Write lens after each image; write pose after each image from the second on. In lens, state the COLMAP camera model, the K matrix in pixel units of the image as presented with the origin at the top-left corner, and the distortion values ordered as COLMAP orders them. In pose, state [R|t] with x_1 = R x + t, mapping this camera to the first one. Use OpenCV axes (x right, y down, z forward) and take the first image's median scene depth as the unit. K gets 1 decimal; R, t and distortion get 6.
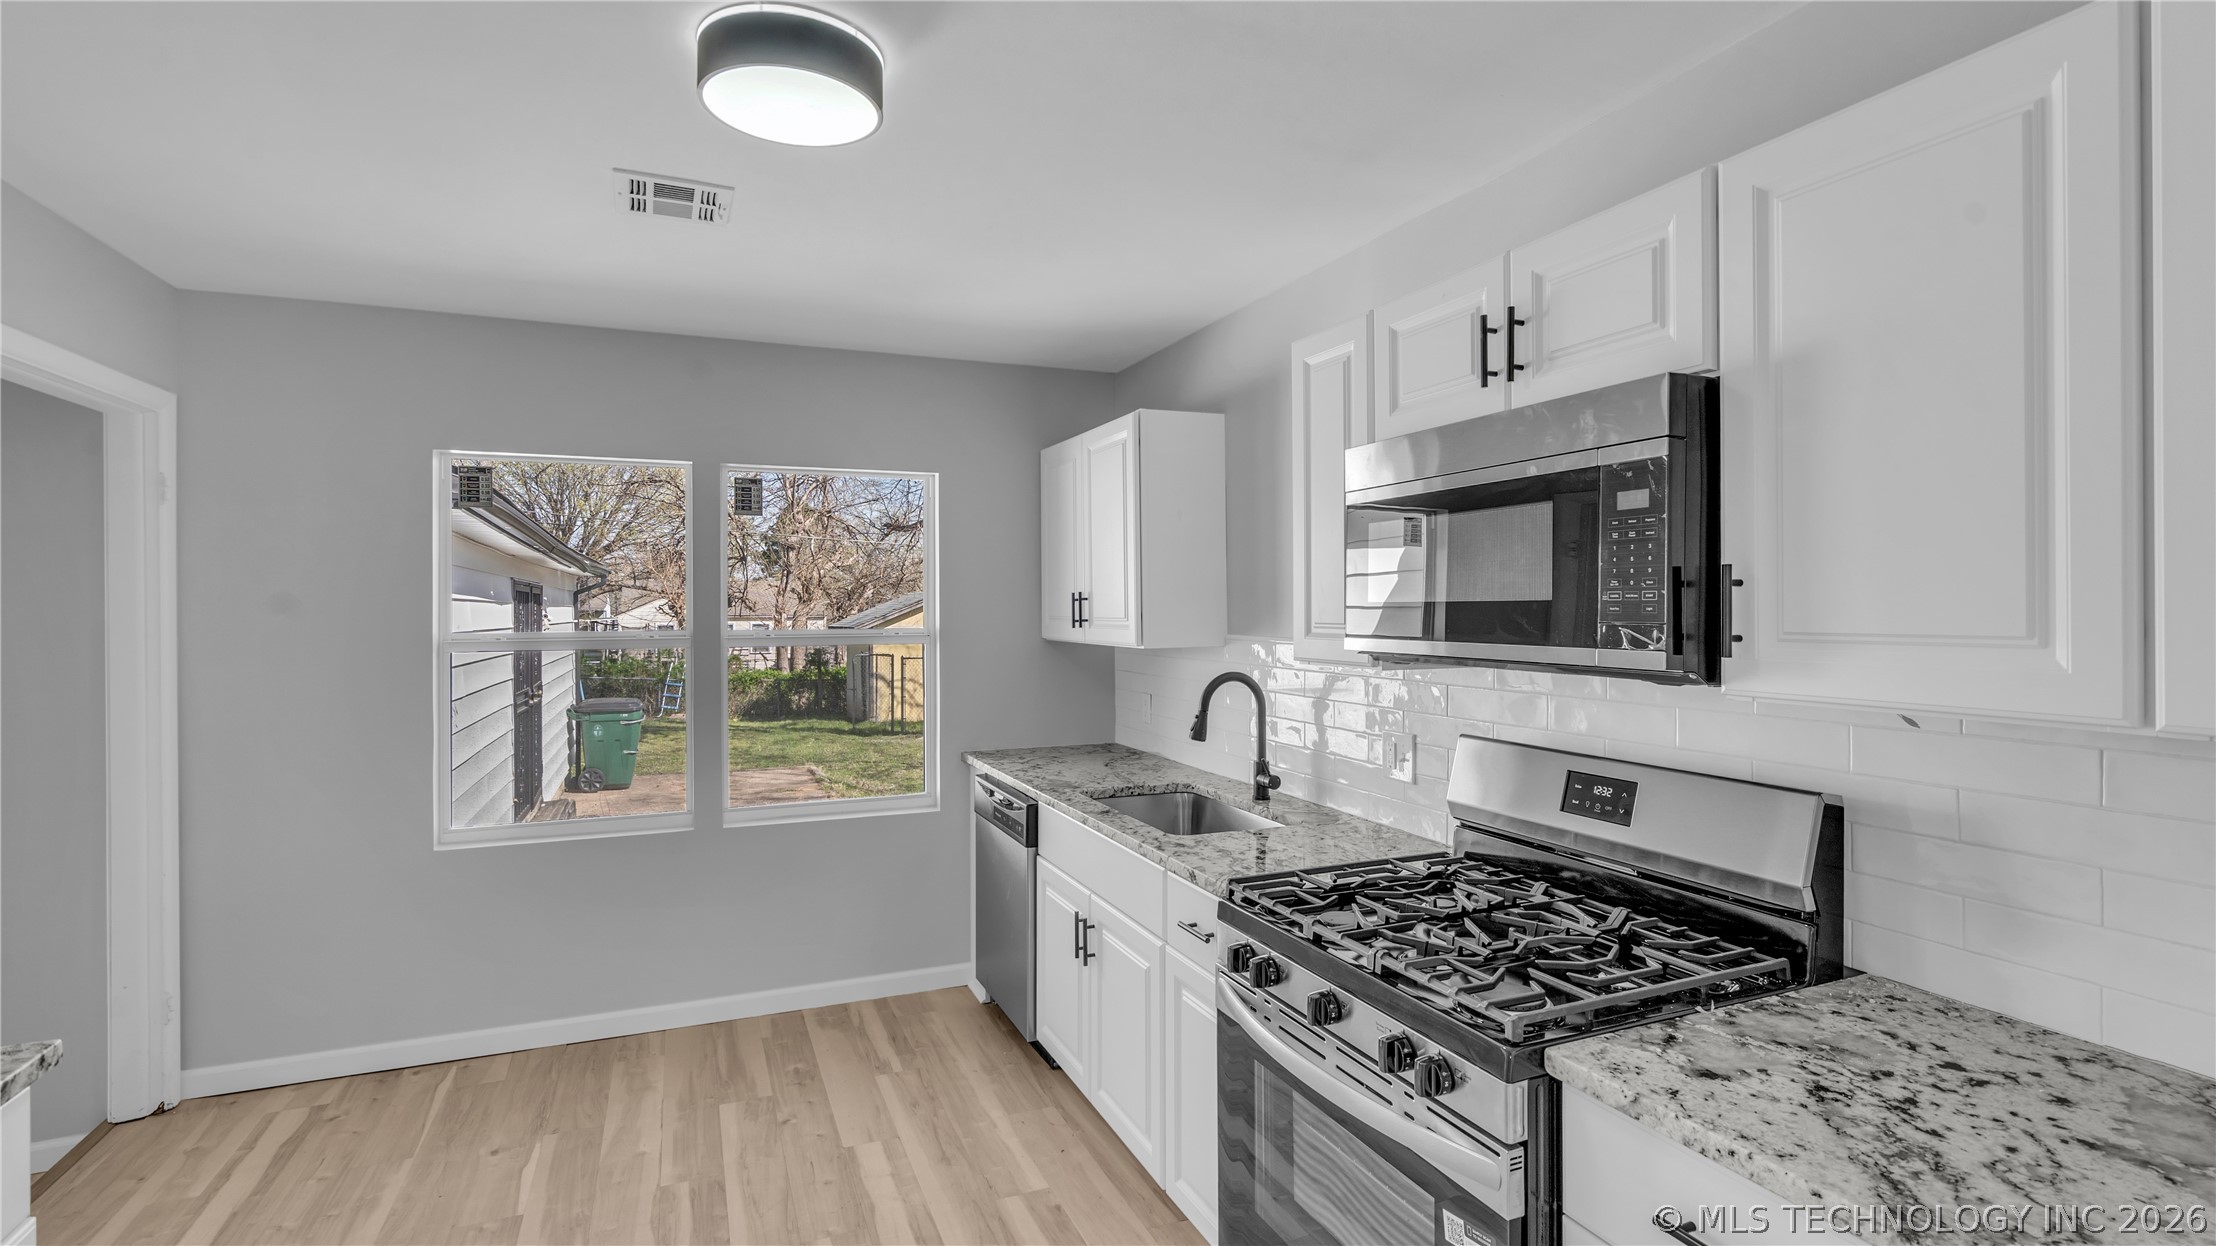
lens RADIAL K [[1011.0, 0, 1111.4], [0, 1011.0, 614.4], [0, 0, 1]] dist [0.009525, 0.000215]
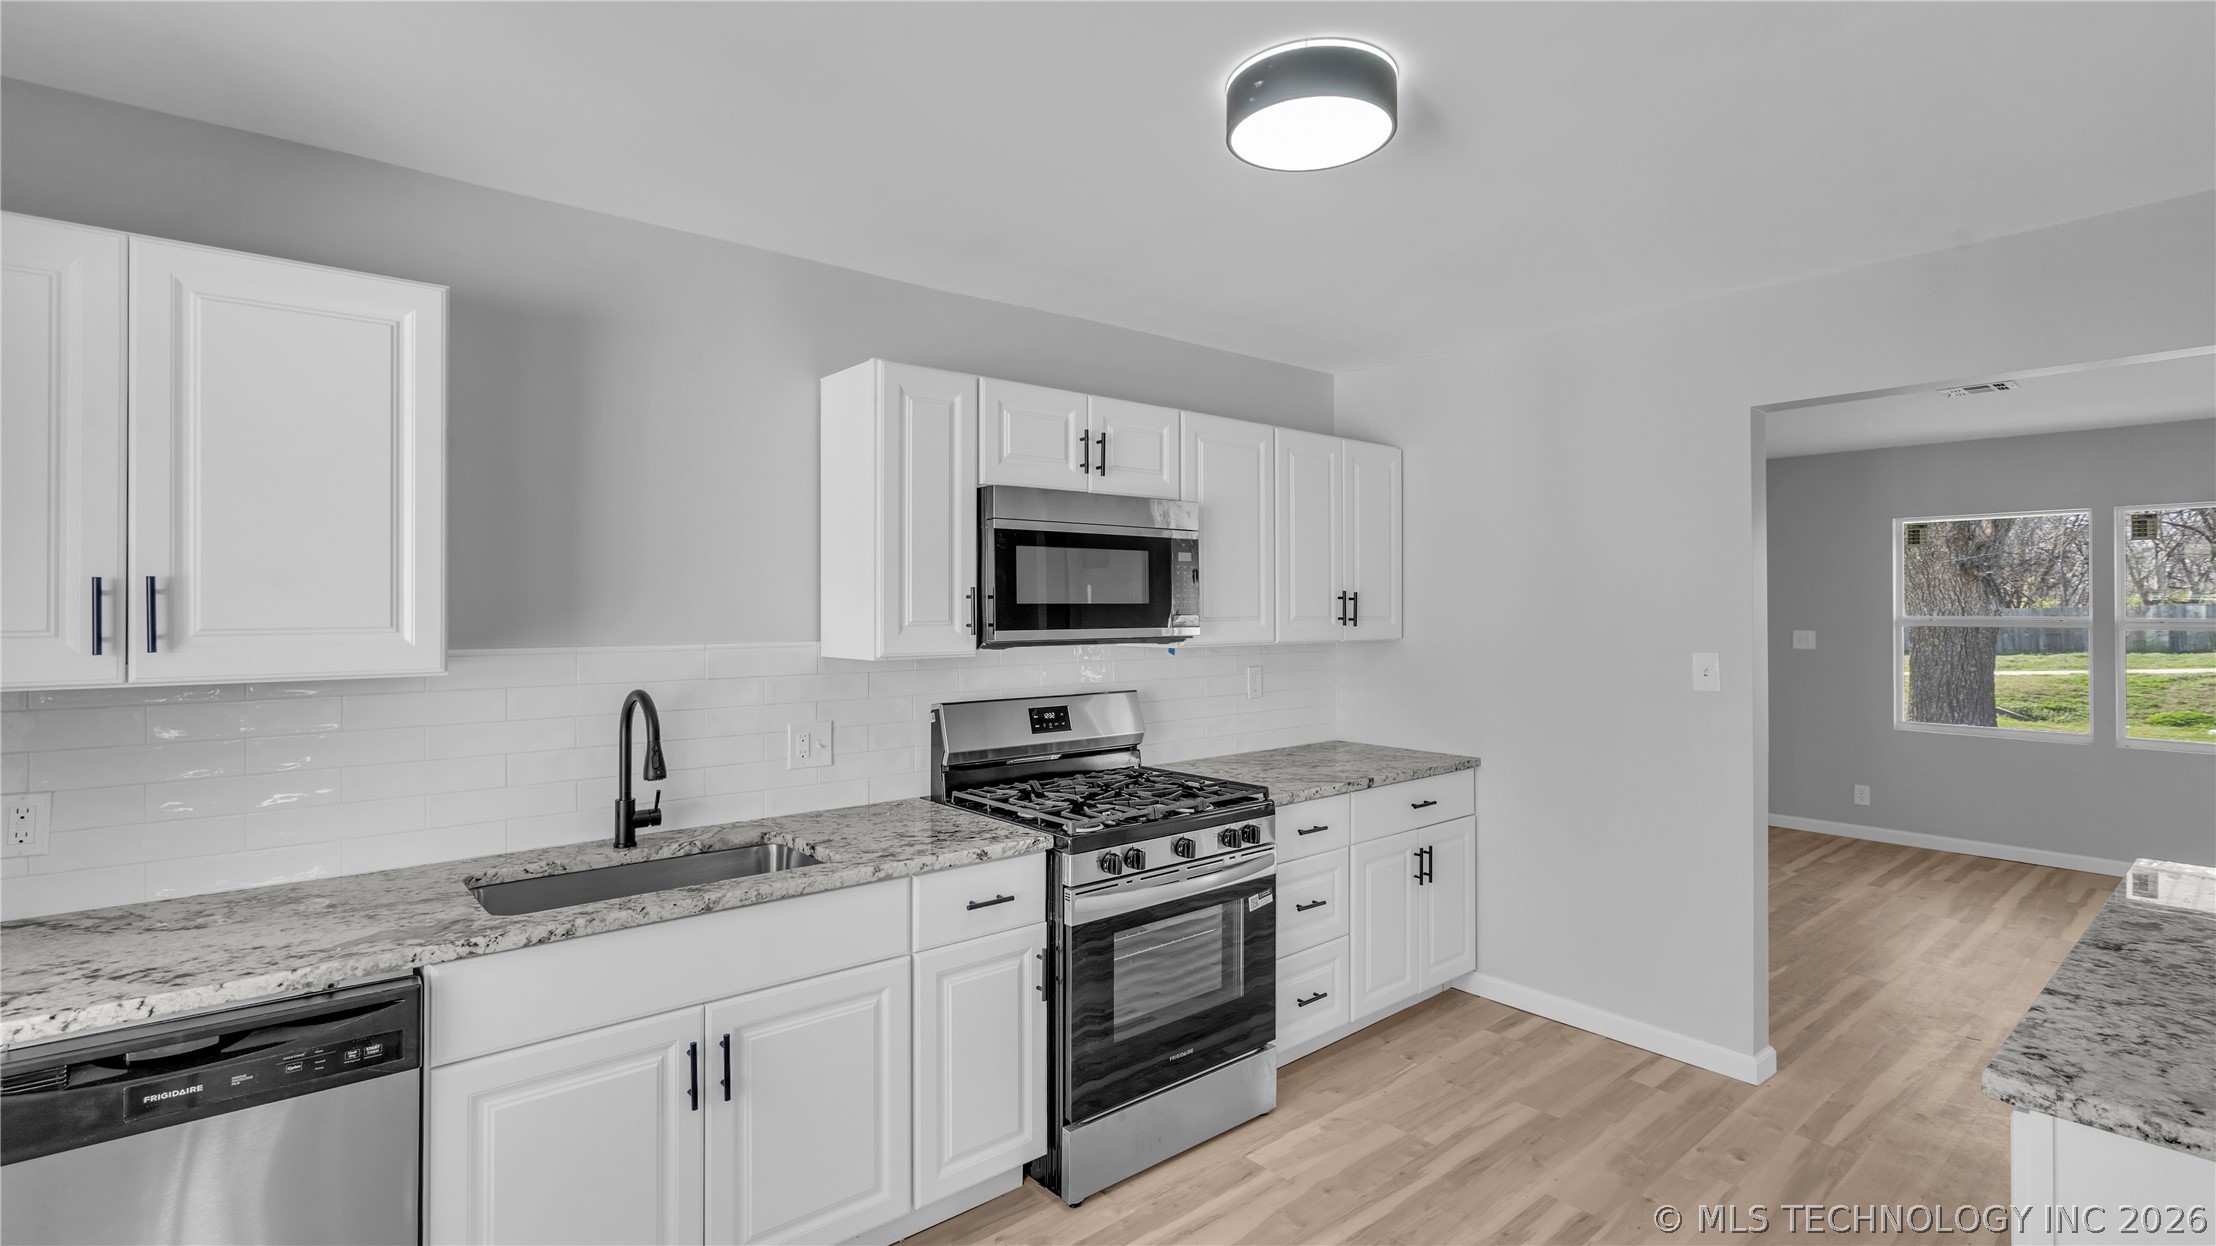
lens RADIAL K [[1011.0, 0, 1114.6], [0, 1011.0, 603.0], [0, 0, 1]] dist [0.009525, 0.000215]
pose [[-0.296026, -0.002712, 0.955176, -0.572390], [-0.001556, 0.999996, 0.002357, -0.009062], [-0.955178, -0.000788, -0.296030, 0.685372]]
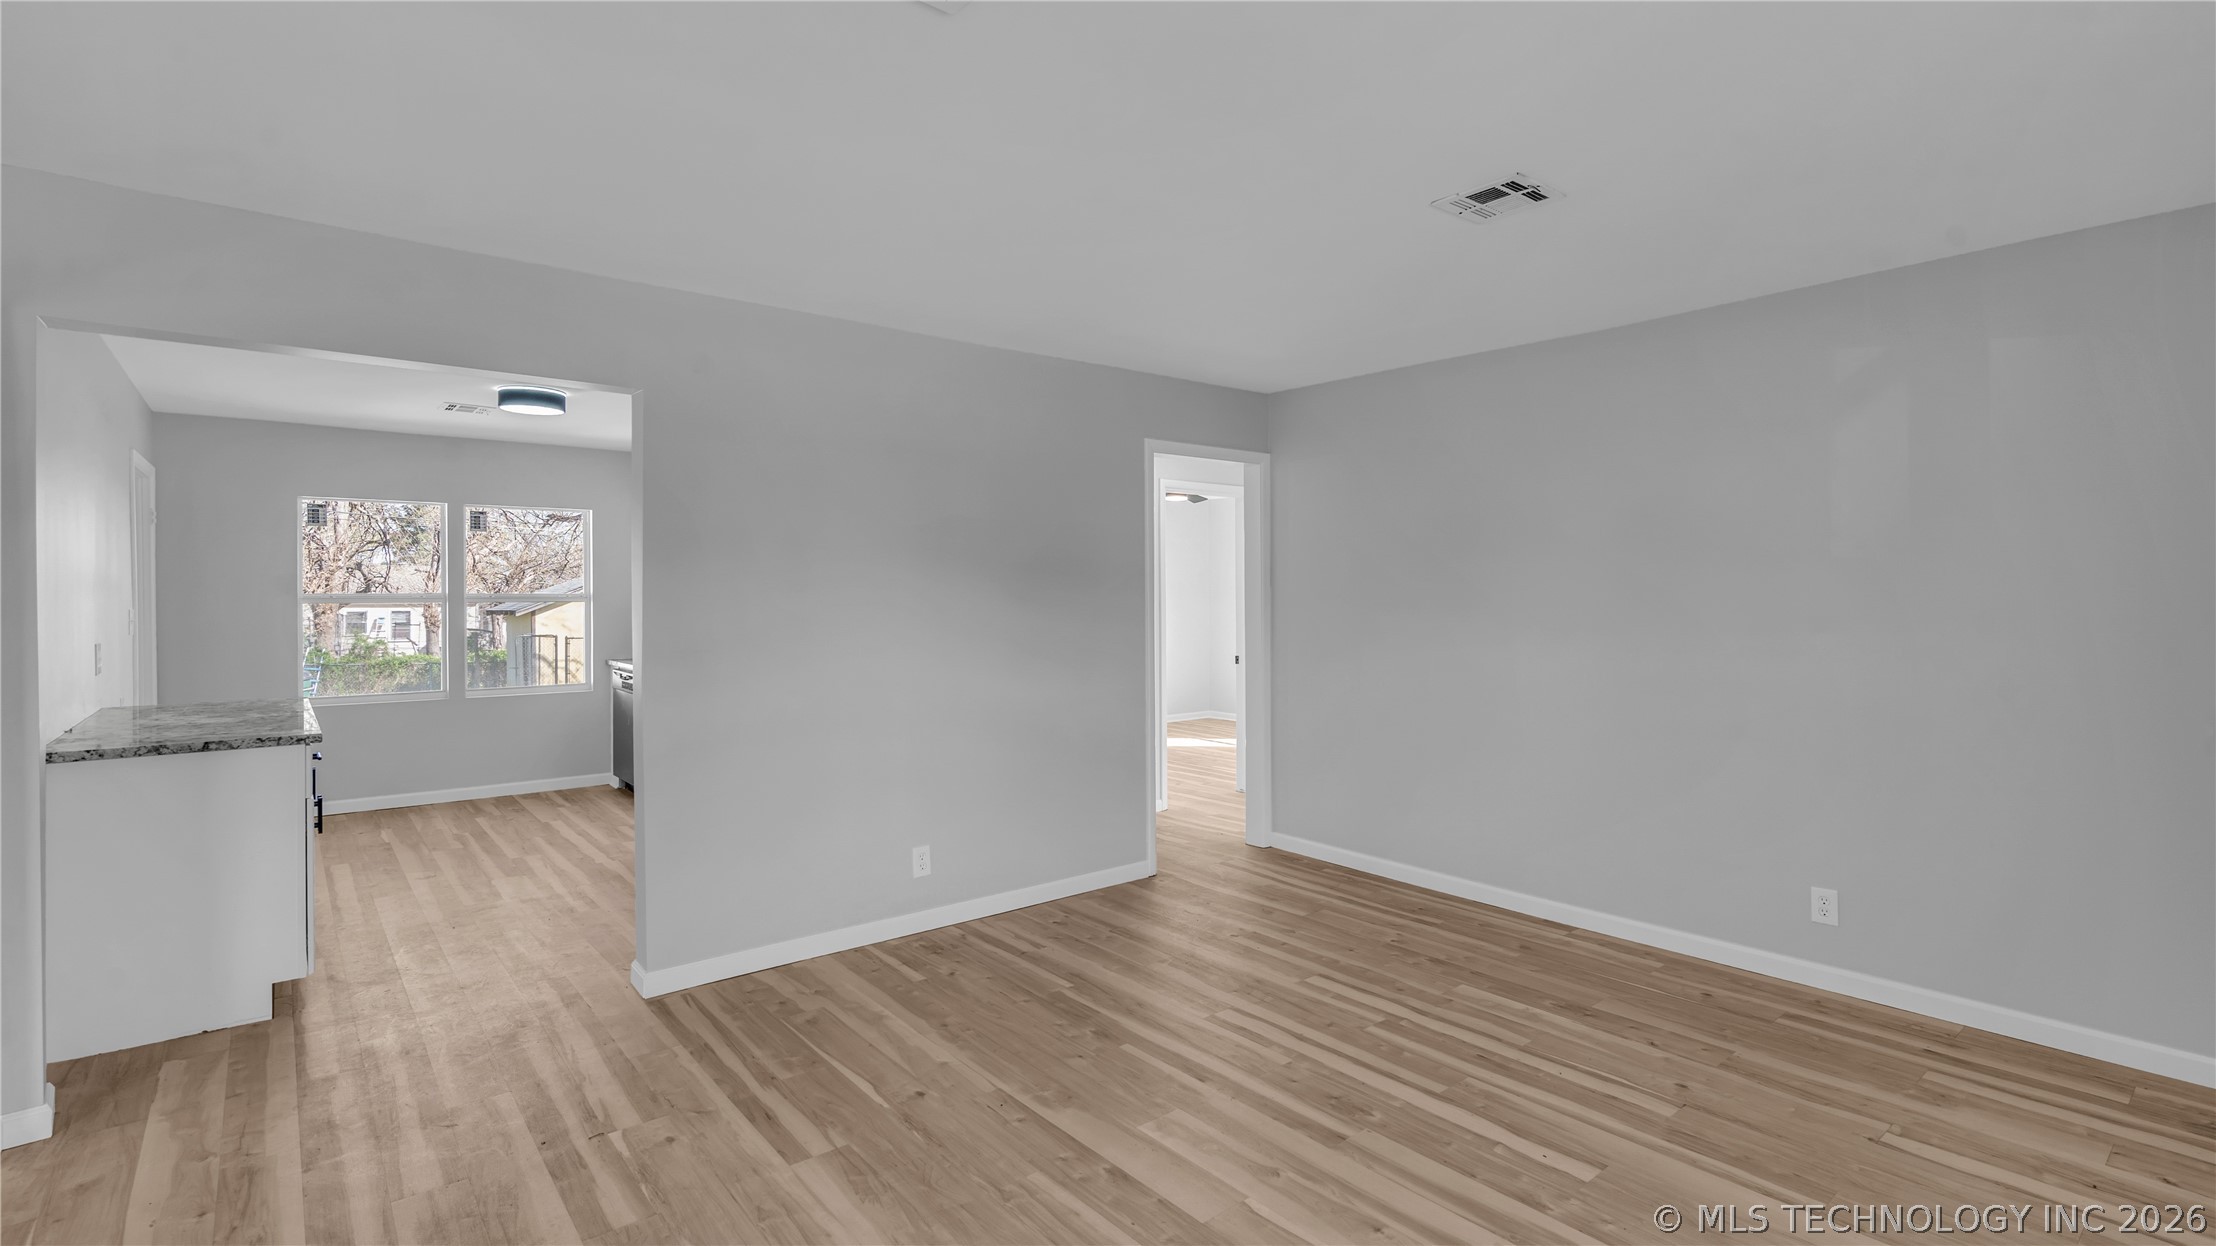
lens RADIAL K [[1011.0, 0, 1107.0], [0, 1011.0, 609.6], [0, 0, 1]] dist [0.009525, 0.000215]
pose [[0.958850, 0.000990, 0.283913, 0.208116], [-0.002145, 0.999991, 0.003755, 0.034765], [-0.283906, -0.004209, 0.958843, -1.060926]]
